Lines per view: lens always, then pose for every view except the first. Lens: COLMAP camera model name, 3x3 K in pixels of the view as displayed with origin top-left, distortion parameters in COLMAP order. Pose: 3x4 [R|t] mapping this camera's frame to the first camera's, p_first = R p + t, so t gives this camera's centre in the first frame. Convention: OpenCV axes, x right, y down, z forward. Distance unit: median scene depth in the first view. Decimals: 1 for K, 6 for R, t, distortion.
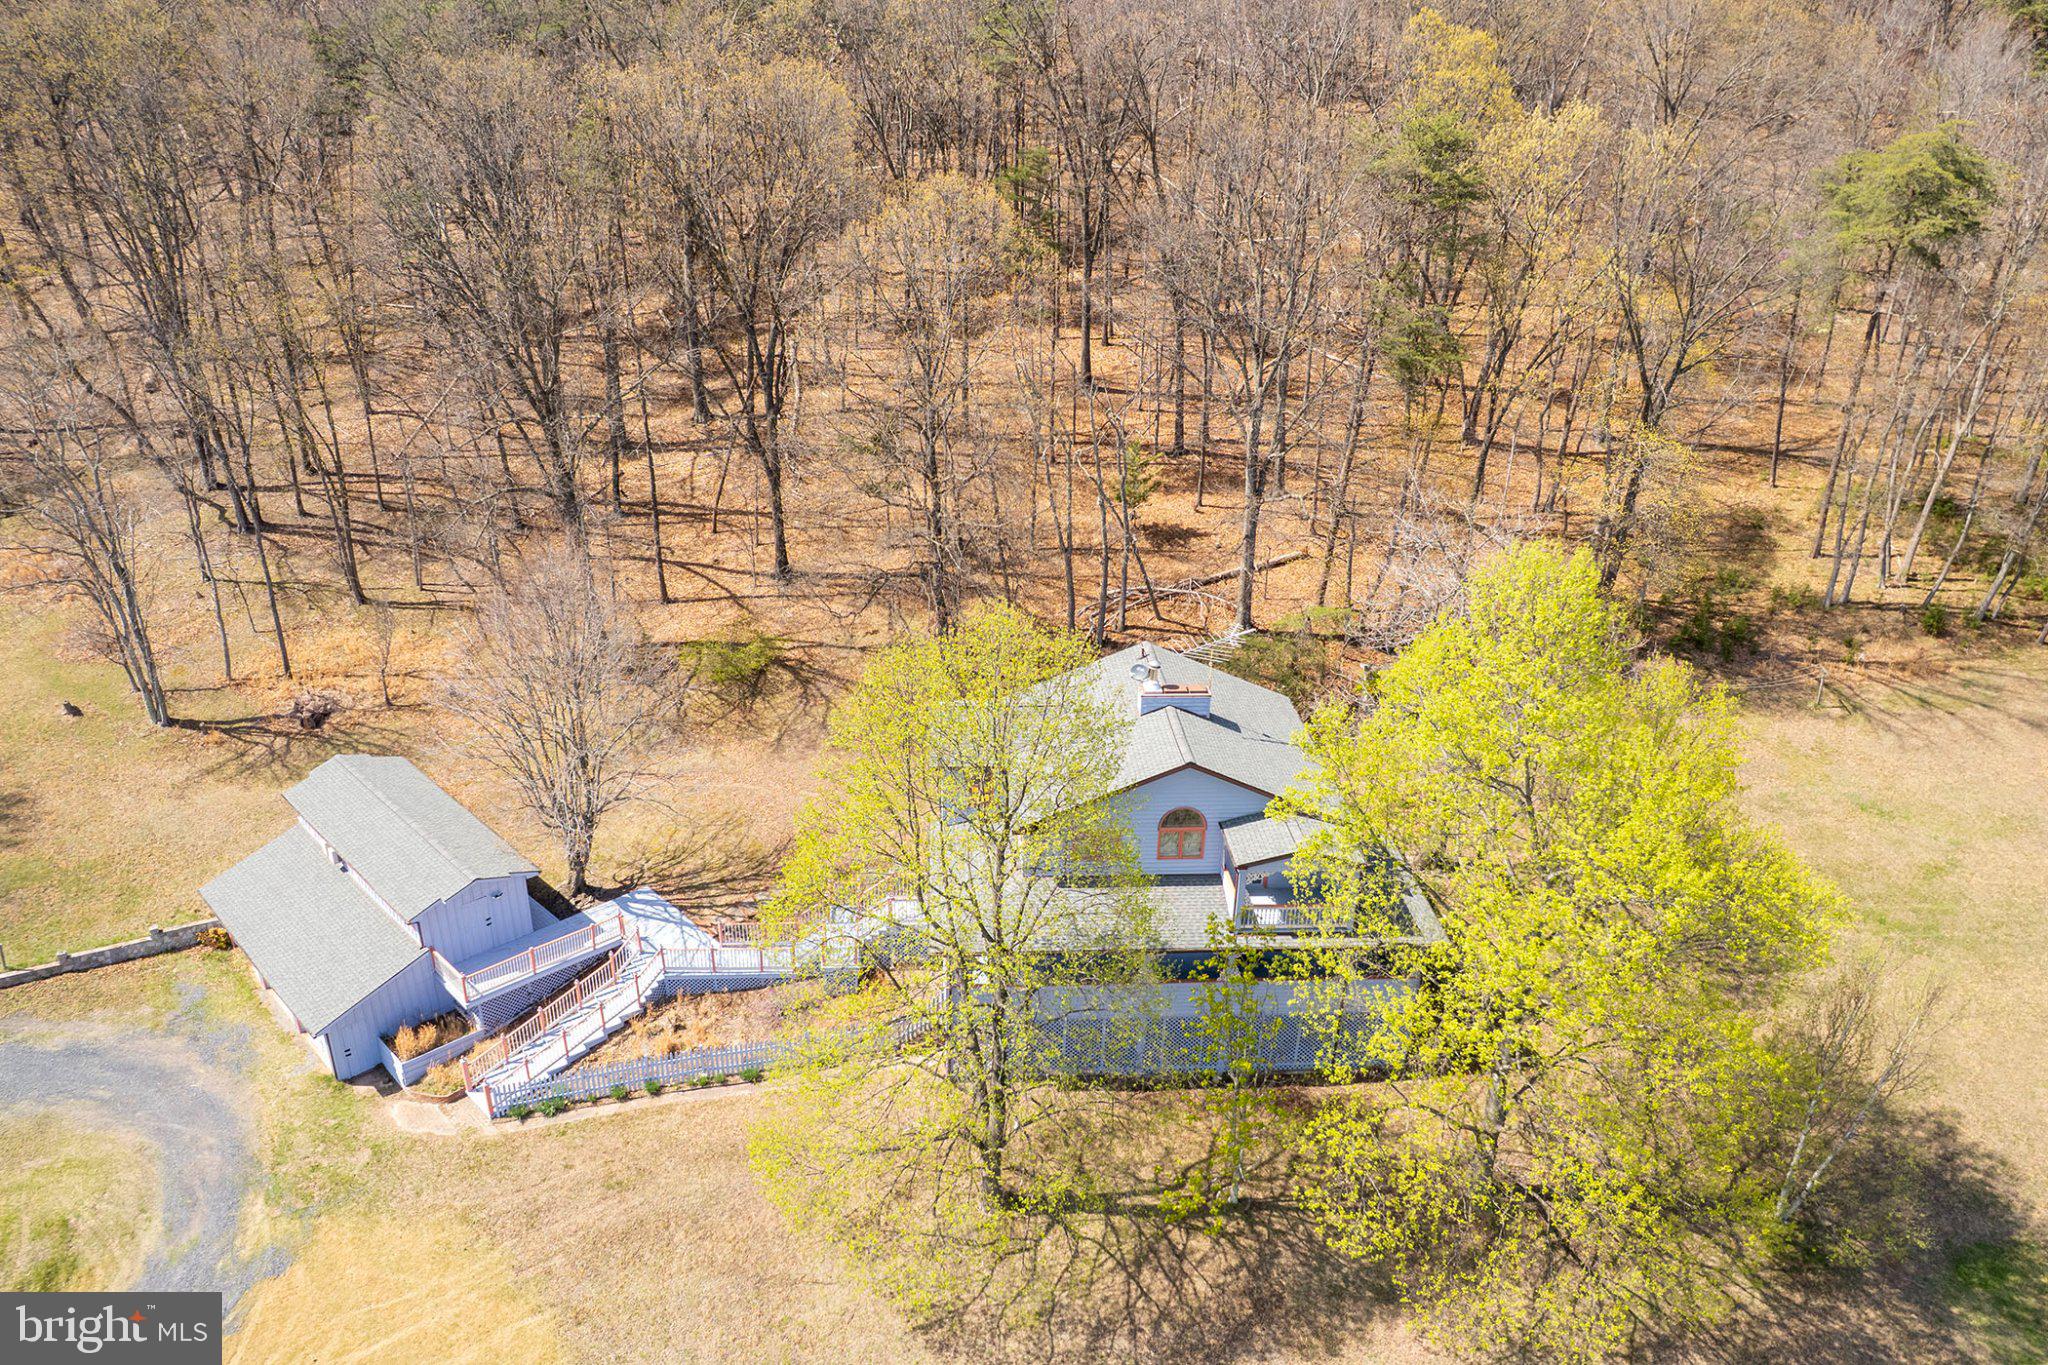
lens RADIAL K [[1458.0, 0, 1017.3], [0, 1458.0, 701.8], [0, 0, 1]] dist [-0.052741, 0.025084]
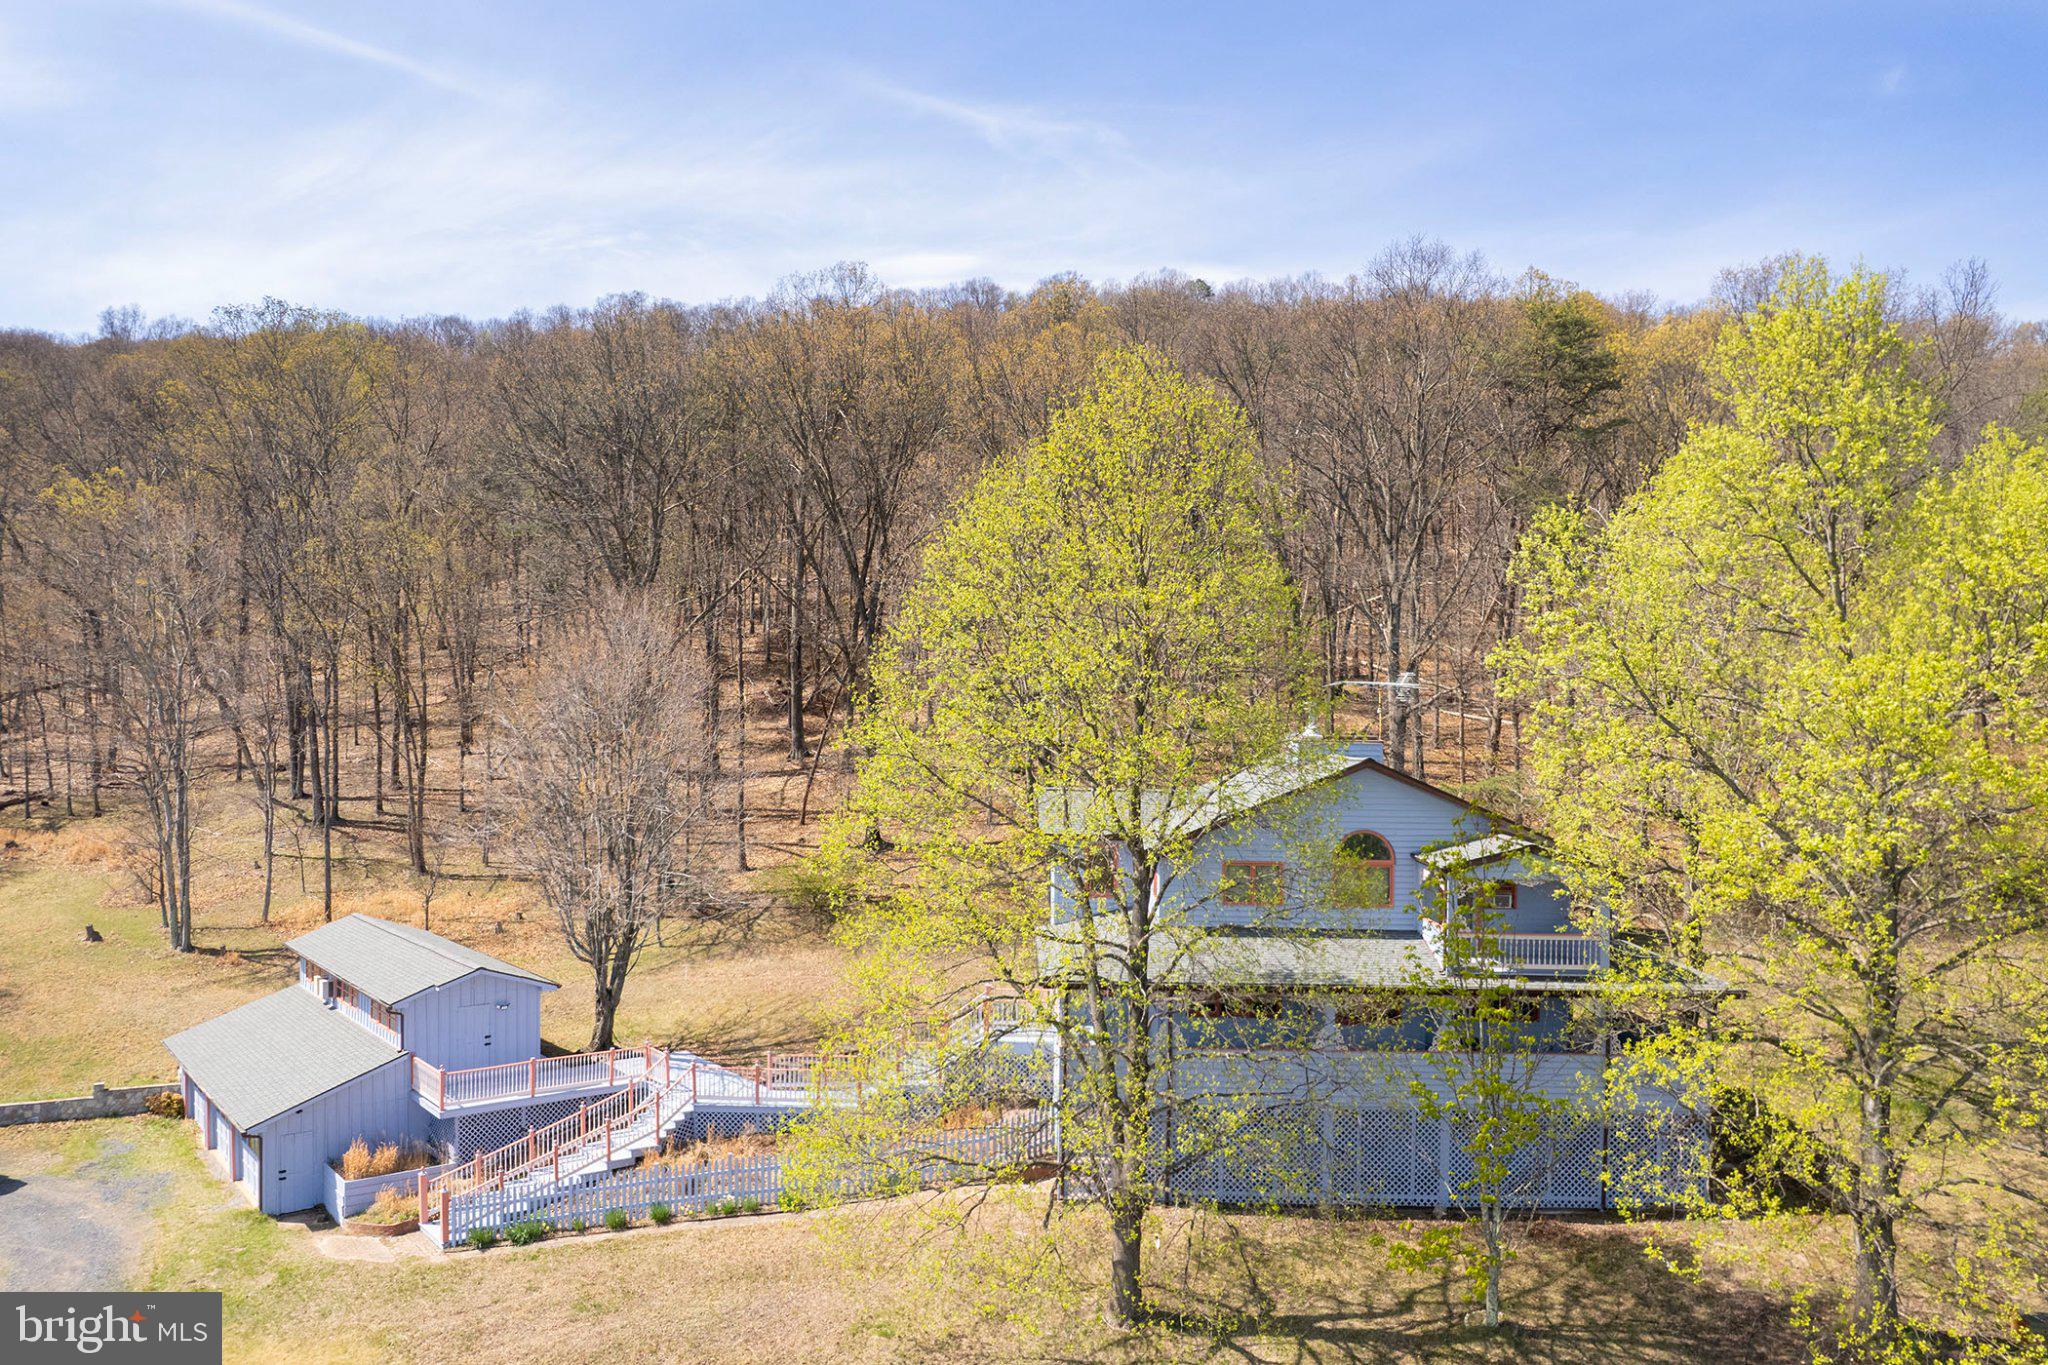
lens RADIAL K [[1458.0, 0, 962.4], [0, 1458.0, 686.6], [0, 0, 1]] dist [-0.052741, 0.025084]
pose [[0.994845, -0.010352, -0.100876, -0.019039], [-0.034469, 0.901023, -0.432399, 0.317481], [0.095368, 0.433647, 0.896022, 0.220018]]
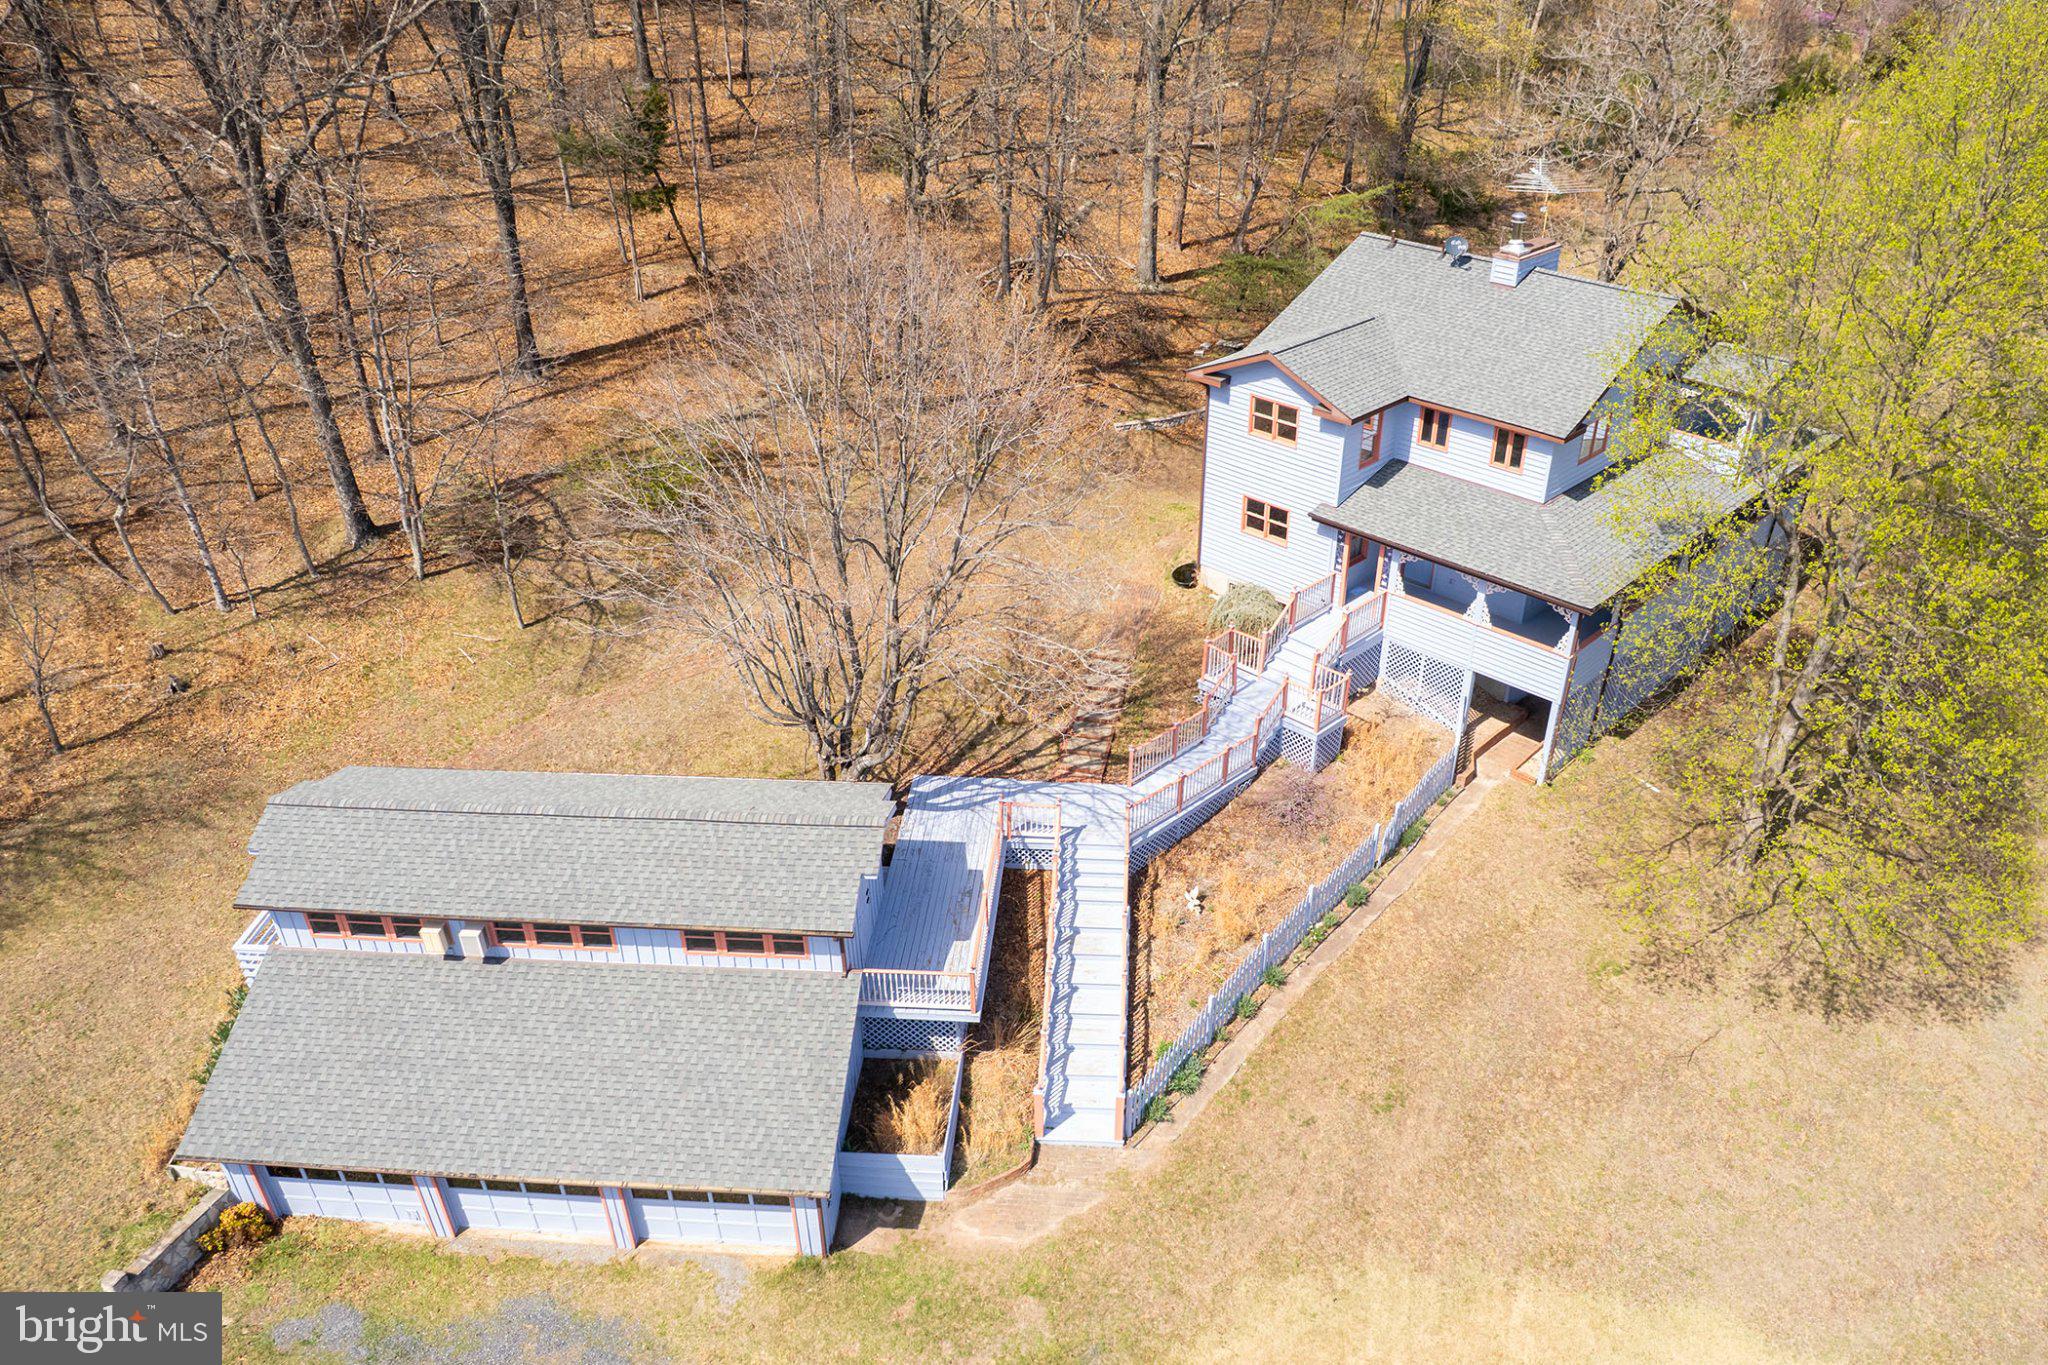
lens RADIAL K [[1458.0, 0, 1065.5], [0, 1458.0, 796.1], [0, 0, 1]] dist [-0.052741, 0.025084]
pose [[0.734152, -0.393755, 0.553152, -0.620282], [0.298134, 0.918881, 0.258406, -0.011192], [-0.610030, -0.024795, 0.791990, 0.497859]]
